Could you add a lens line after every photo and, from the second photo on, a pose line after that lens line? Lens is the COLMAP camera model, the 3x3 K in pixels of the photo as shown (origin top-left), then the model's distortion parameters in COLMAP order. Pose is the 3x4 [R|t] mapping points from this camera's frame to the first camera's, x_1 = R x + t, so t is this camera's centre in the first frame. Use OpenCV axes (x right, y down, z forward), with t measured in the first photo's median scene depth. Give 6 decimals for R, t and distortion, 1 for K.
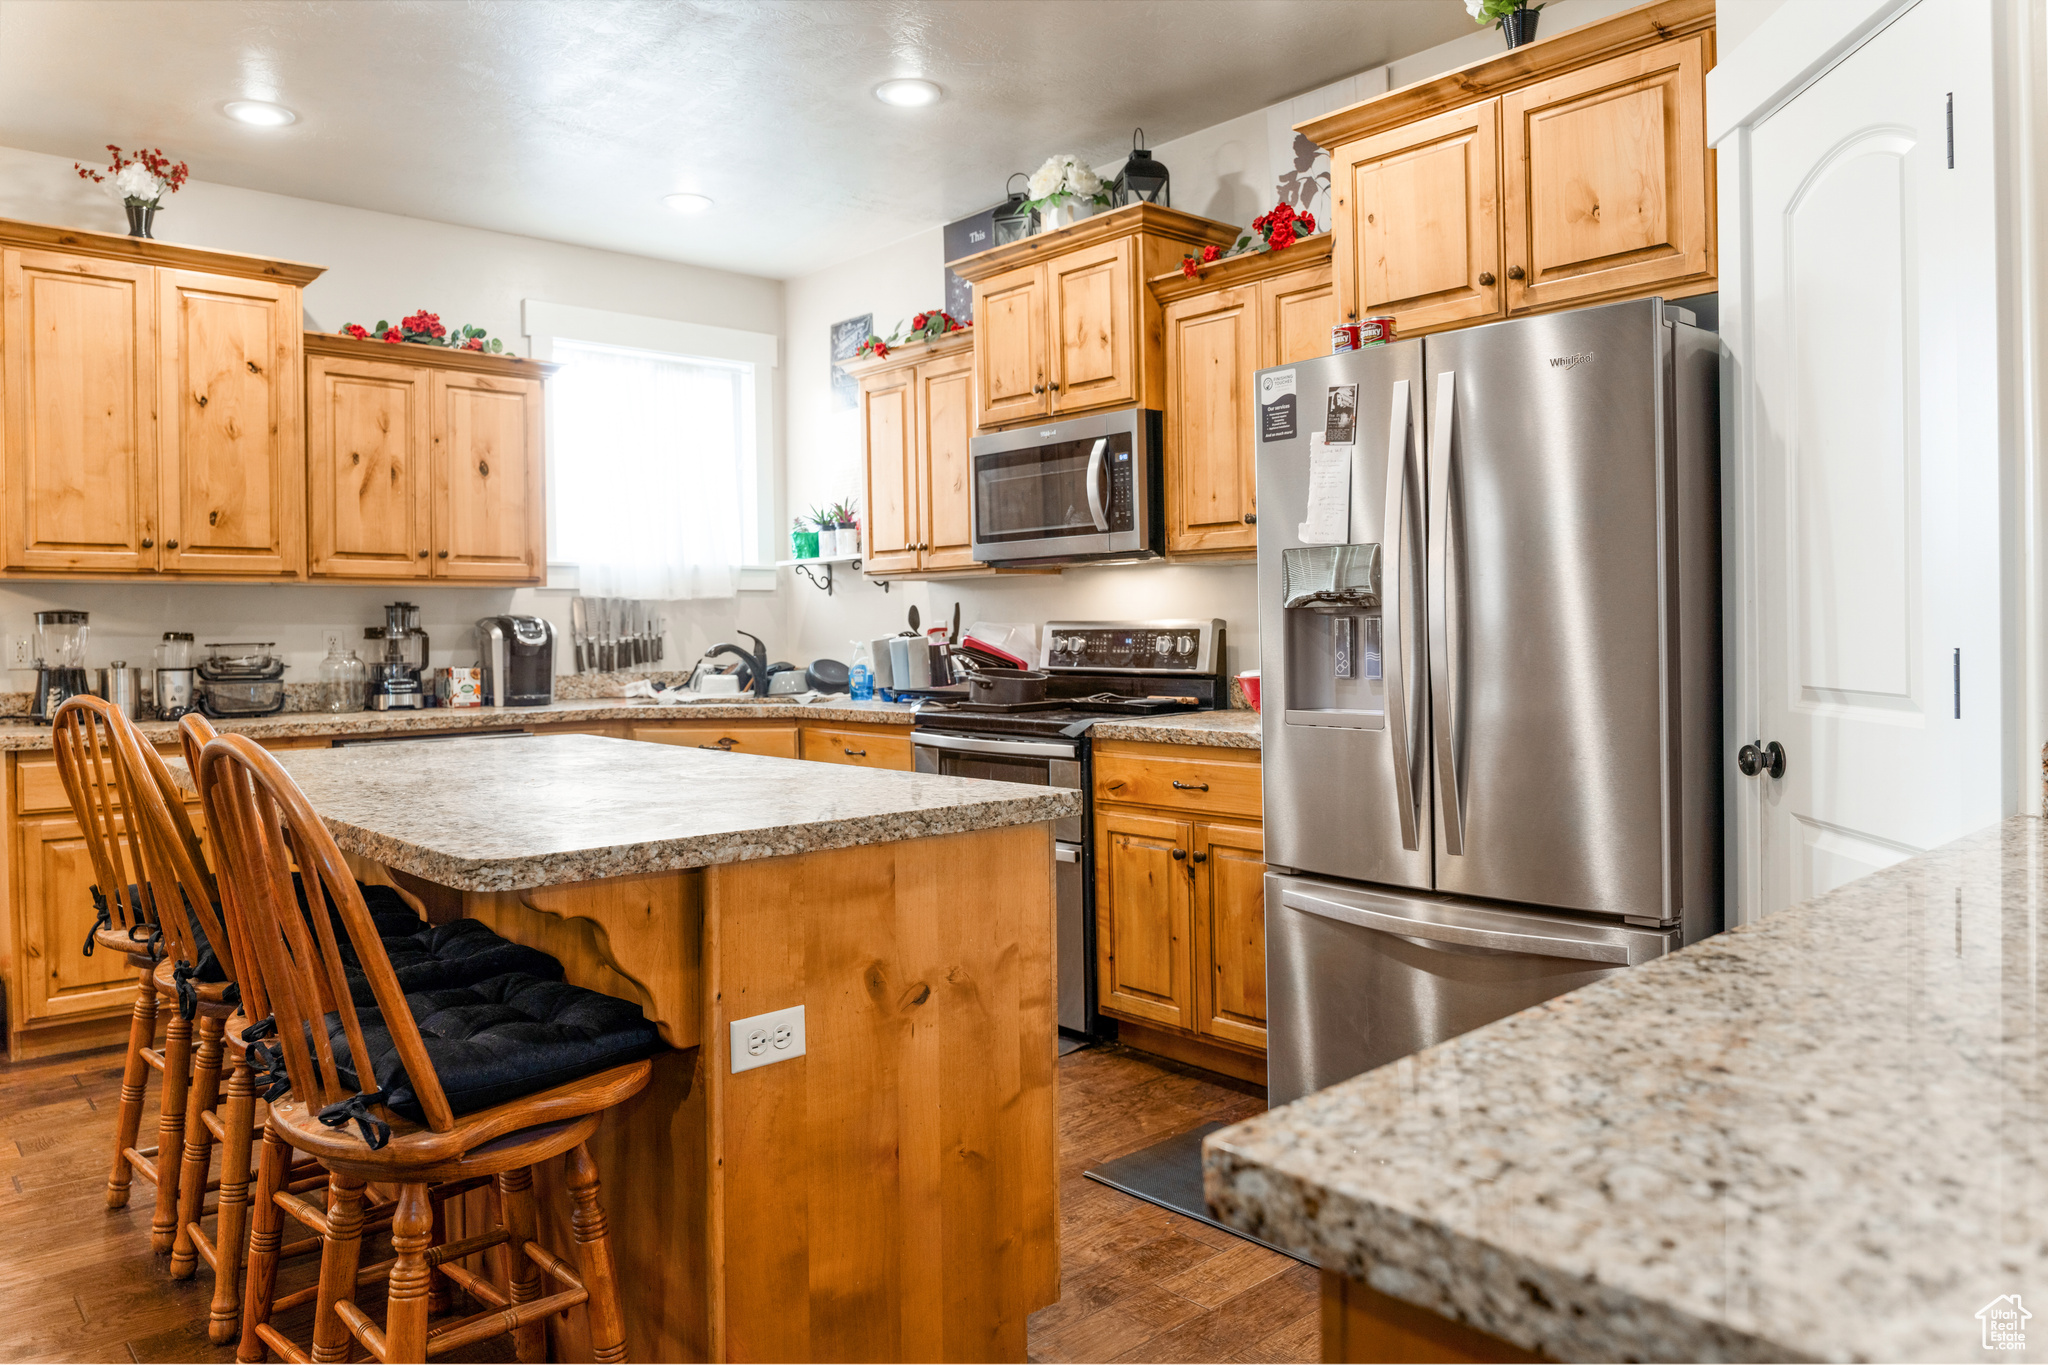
lens RADIAL K [[1381.0, 0, 1026.4], [0, 1381.0, 645.5], [0, 0, 1]] dist [-0.012710, -0.001601]
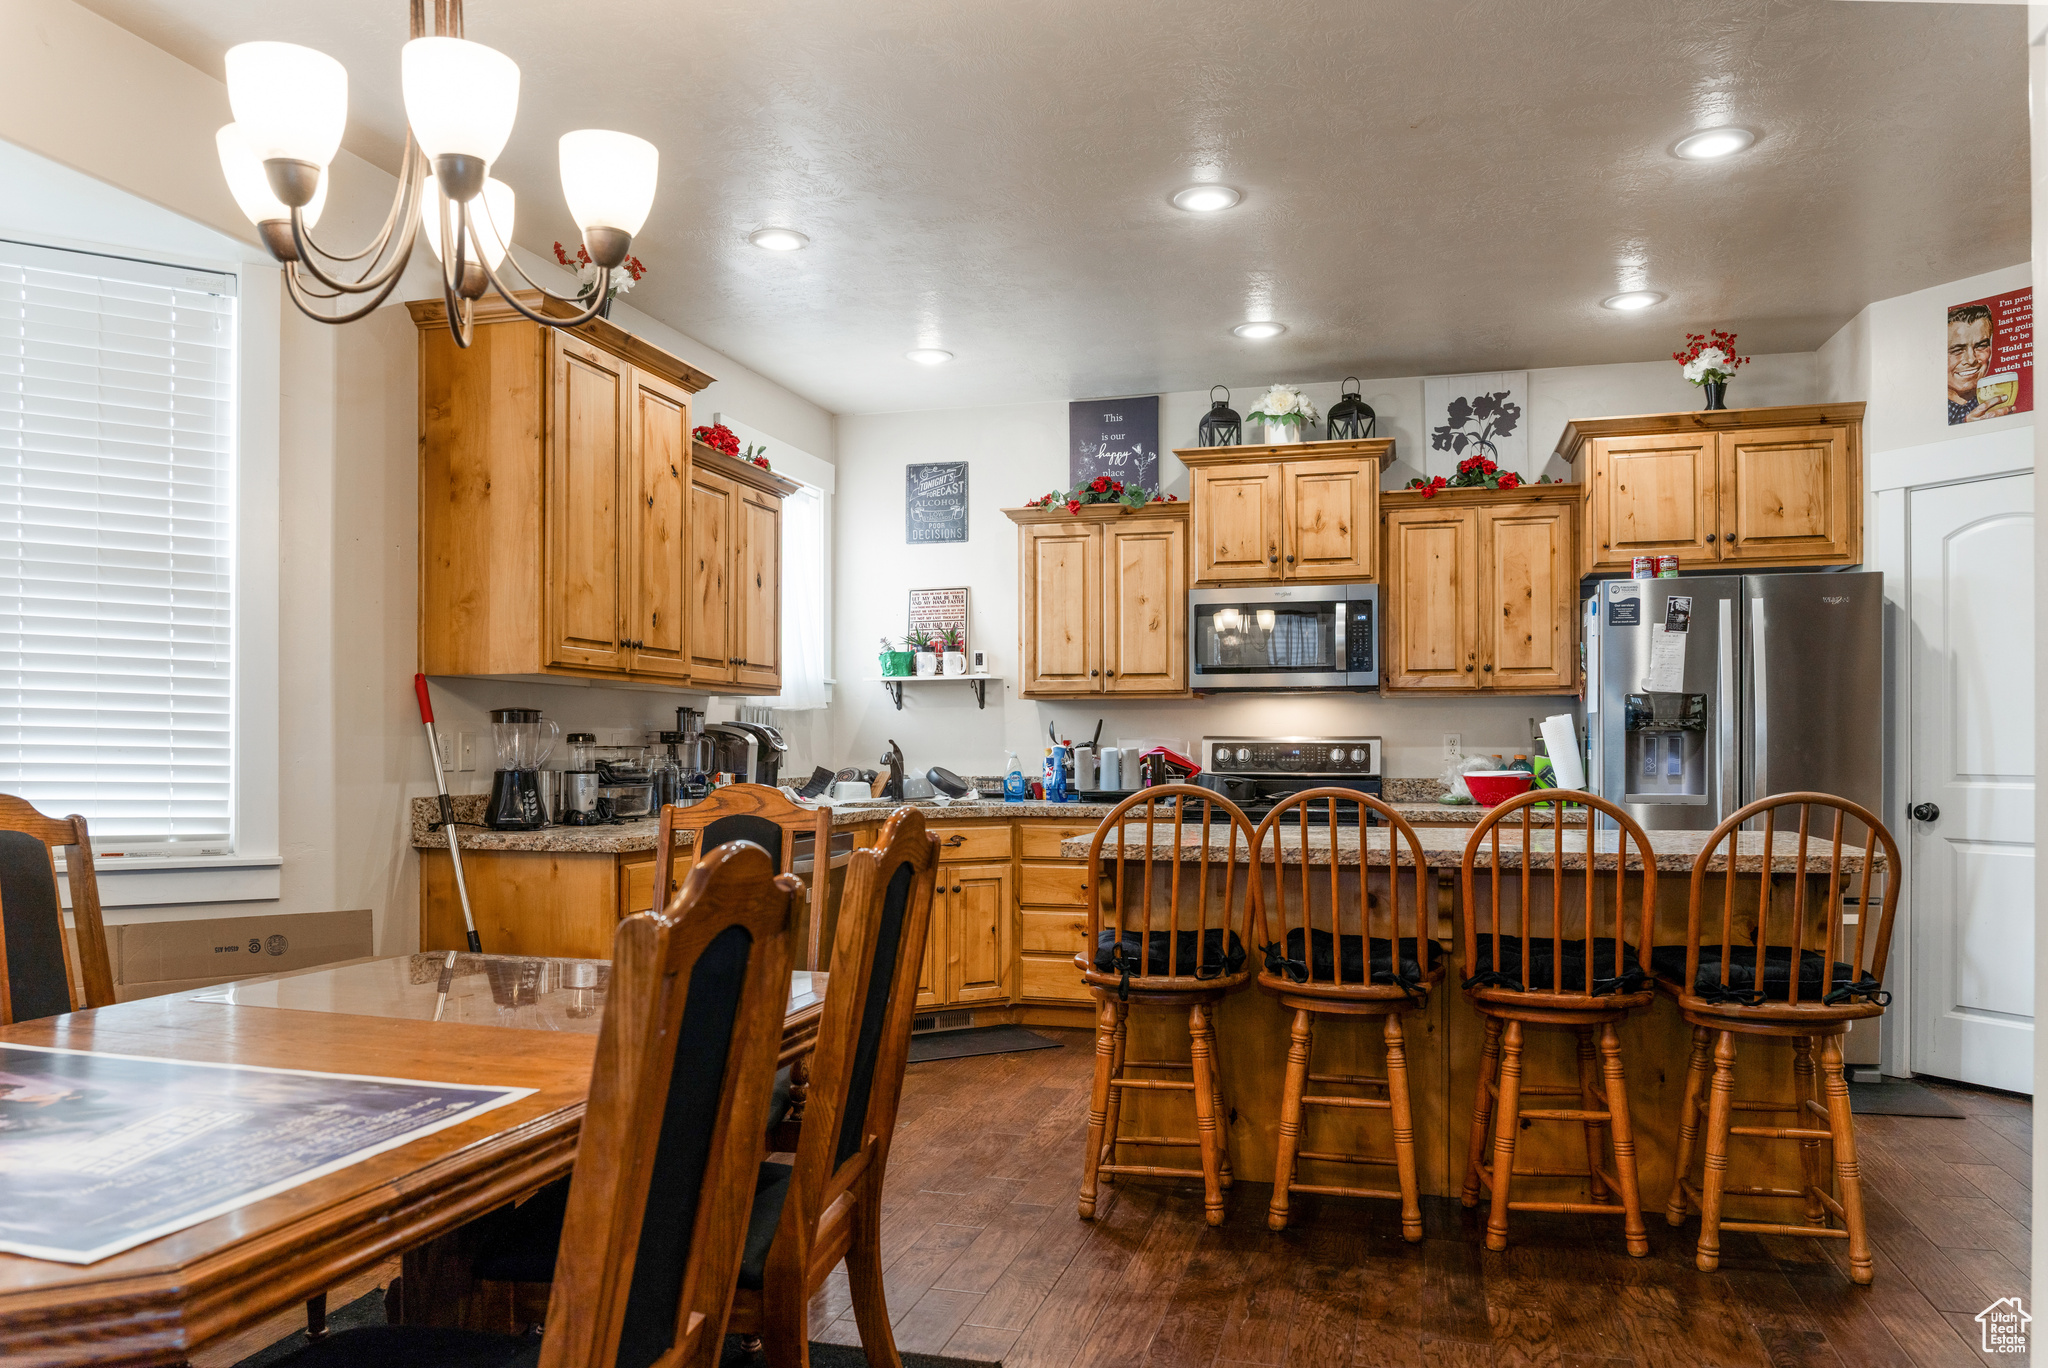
lens RADIAL K [[1425.0, 0, 1016.9], [0, 1425.0, 748.6], [0, 0, 1]] dist [-0.004595, -0.013576]
pose [[0.842403, 0.010615, 0.538743, -0.955687], [-0.003702, 0.999896, -0.013913, 0.014120], [-0.538835, 0.009726, 0.842355, -0.007229]]
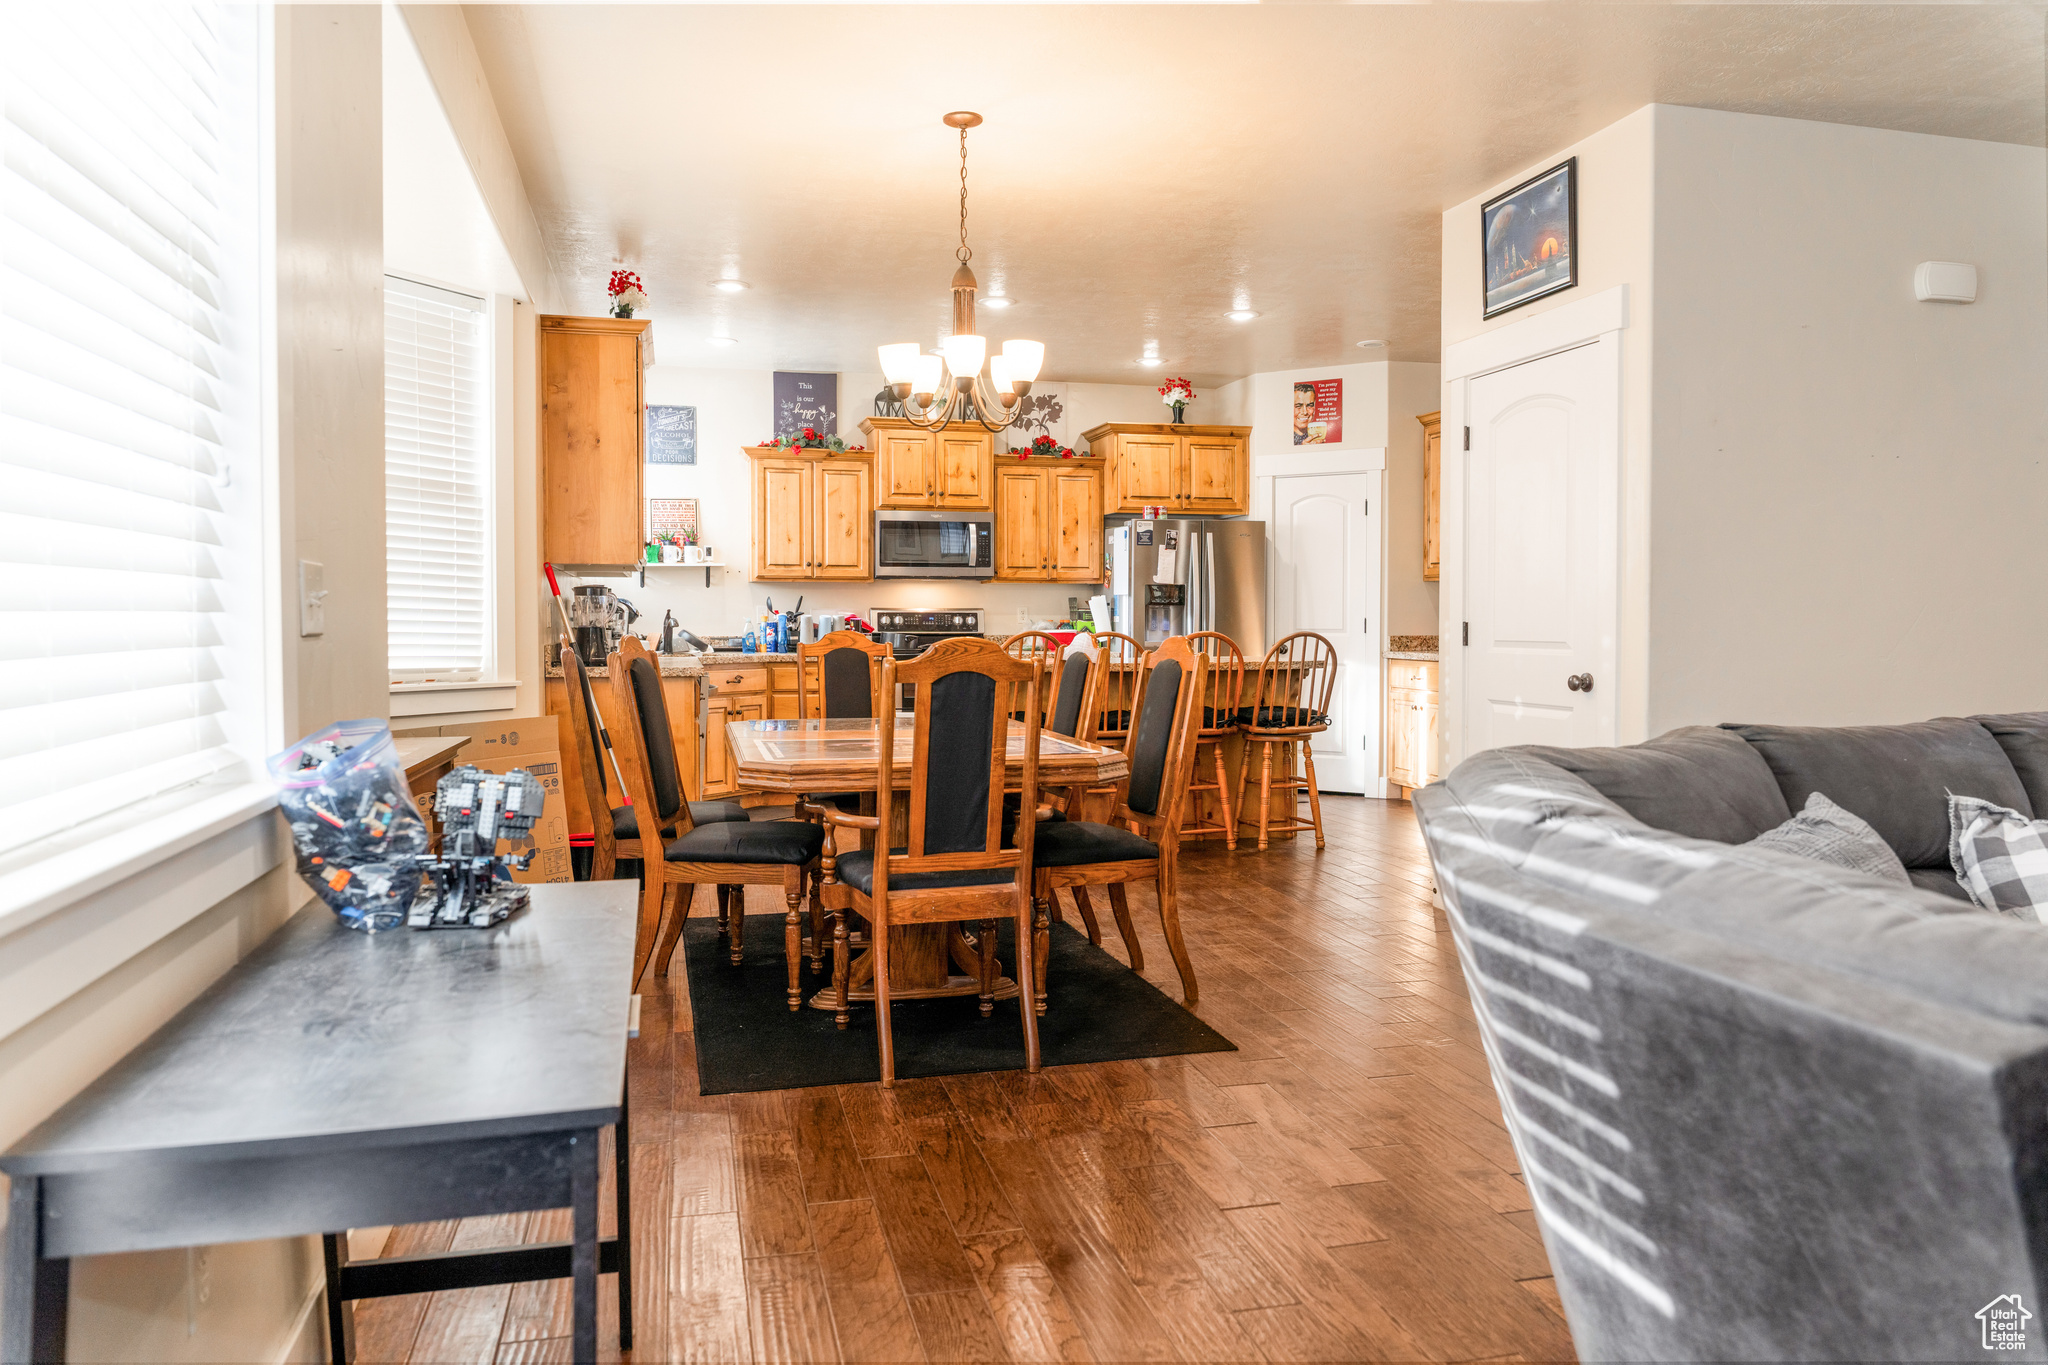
lens RADIAL K [[1381.0, 0, 1025.8], [0, 1381.0, 670.9], [0, 0, 1]] dist [-0.012710, -0.001601]
pose [[0.457146, -0.020315, 0.889160, -1.798534], [0.005794, 0.999786, 0.019864, 0.036880], [-0.889373, -0.003928, 0.457166, -0.055800]]
